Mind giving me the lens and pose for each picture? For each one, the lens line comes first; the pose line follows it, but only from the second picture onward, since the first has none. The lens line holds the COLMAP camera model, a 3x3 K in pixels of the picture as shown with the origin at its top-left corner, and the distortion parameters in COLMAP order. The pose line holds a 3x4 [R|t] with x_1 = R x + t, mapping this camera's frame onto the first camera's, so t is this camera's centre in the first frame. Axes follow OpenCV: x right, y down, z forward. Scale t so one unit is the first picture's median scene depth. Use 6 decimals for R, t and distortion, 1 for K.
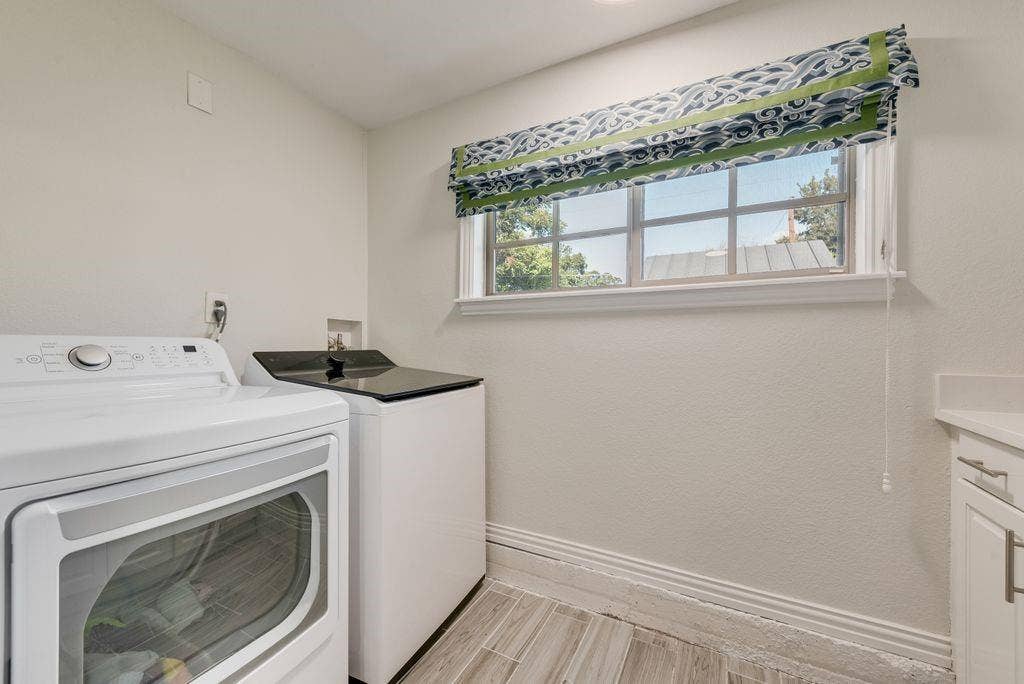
lens RADIAL K [[413.7, 0, 517.9], [0, 413.7, 345.4], [0, 0, 1]] dist [0.004678, -0.002277]
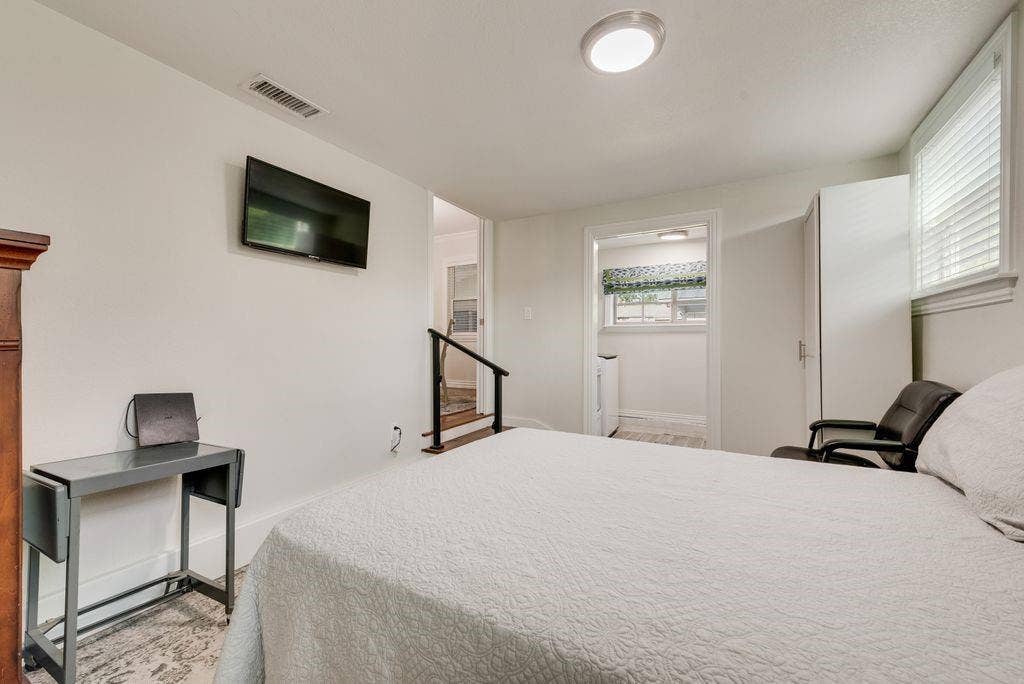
lens RADIAL K [[413.7, 0, 515.5], [0, 413.7, 343.1], [0, 0, 1]] dist [0.004678, -0.002277]
pose [[0.999856, 0.003681, 0.016558, -0.933184], [-0.003578, 0.999974, -0.006210, 0.021642], [-0.016580, 0.006150, 0.999844, -2.016293]]
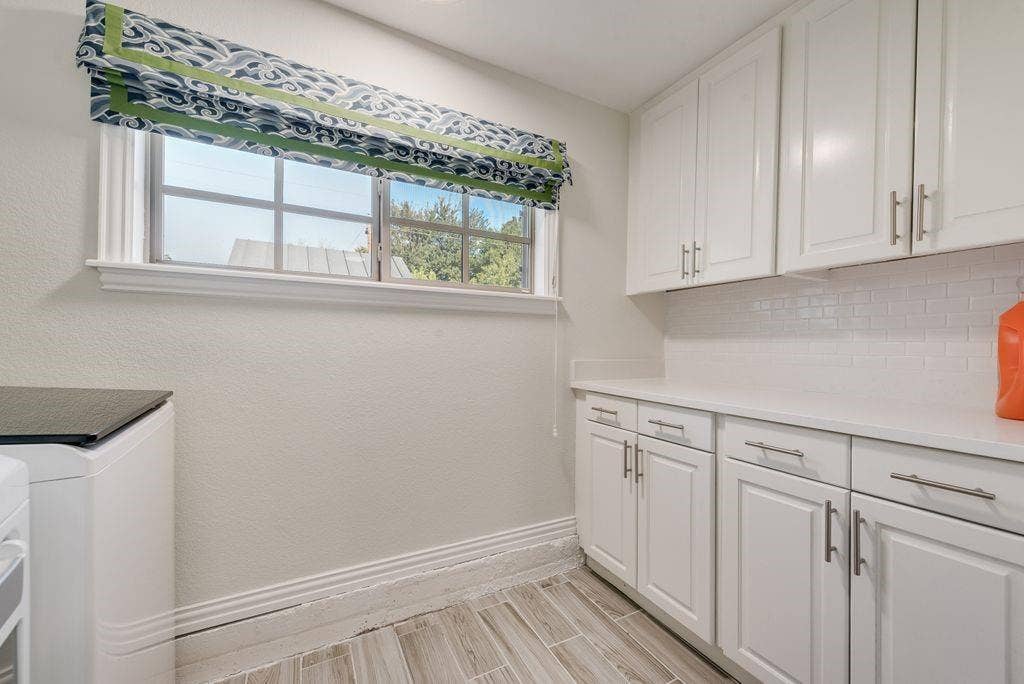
lens RADIAL K [[413.7, 0, 519.6], [0, 413.7, 345.4], [0, 0, 1]] dist [0.004678, -0.002277]
pose [[0.534833, -0.000275, 0.844958, -0.392019], [-0.008155, 0.999952, 0.005487, -0.000509], [-0.844918, -0.009825, 0.534805, 0.219710]]
